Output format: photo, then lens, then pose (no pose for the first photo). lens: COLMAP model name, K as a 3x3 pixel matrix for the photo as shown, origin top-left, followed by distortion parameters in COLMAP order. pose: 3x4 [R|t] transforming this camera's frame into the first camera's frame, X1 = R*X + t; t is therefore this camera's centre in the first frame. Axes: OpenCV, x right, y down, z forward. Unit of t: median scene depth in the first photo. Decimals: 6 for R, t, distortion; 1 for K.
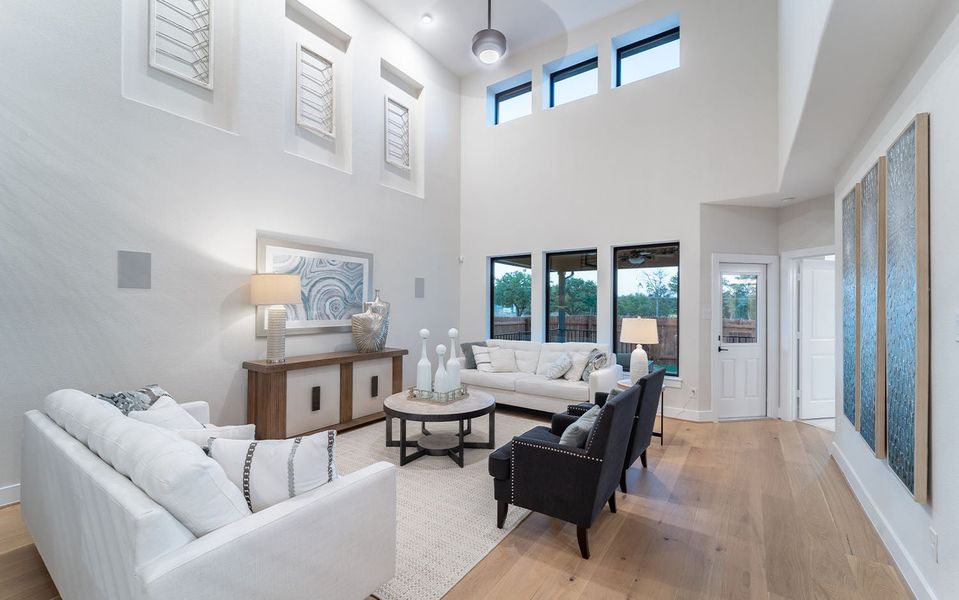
lens RADIAL K [[382.9, 0, 482.1], [0, 382.9, 304.2], [0, 0, 1]] dist [-0.001602, -0.000632]
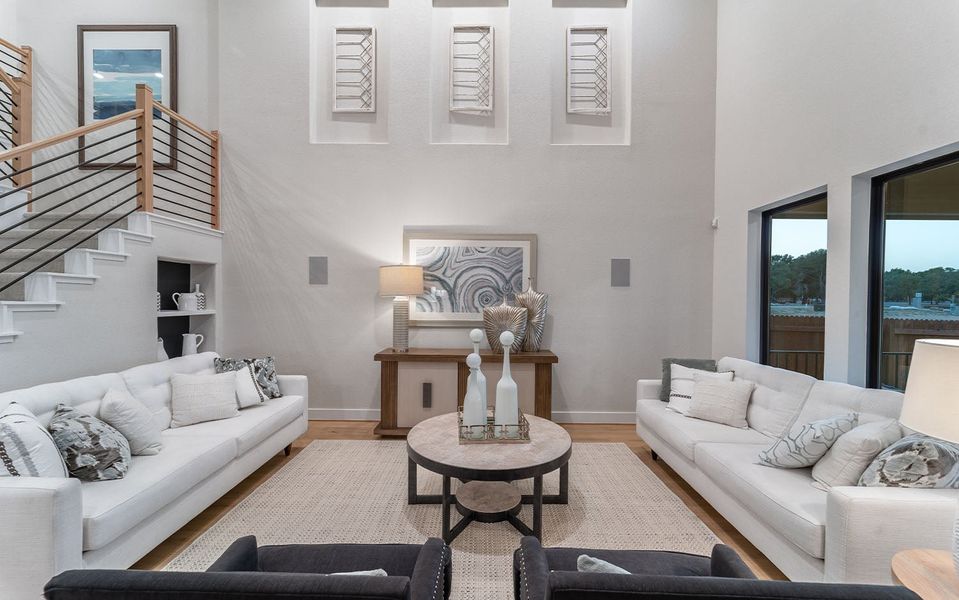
lens RADIAL K [[382.9, 0, 477.9], [0, 382.9, 304.1], [0, 0, 1]] dist [-0.001602, -0.000632]
pose [[0.564209, 0.013397, -0.825523, 0.361418], [0.000480, 0.999863, 0.016554, 0.004705], [0.825632, -0.009736, 0.564125, 0.491747]]
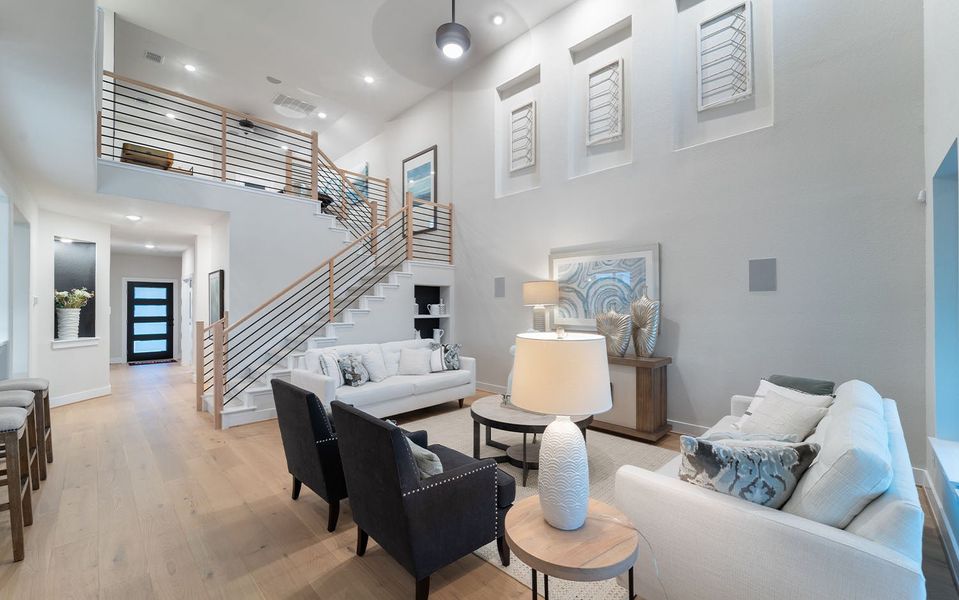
lens RADIAL K [[382.9, 0, 481.6], [0, 382.9, 304.1], [0, 0, 1]] dist [-0.001602, -0.000632]
pose [[-0.167208, -0.011146, -0.985859, 0.674158], [0.005237, 0.999912, -0.012193, 0.011241], [0.985908, -0.007202, -0.167135, 0.857594]]
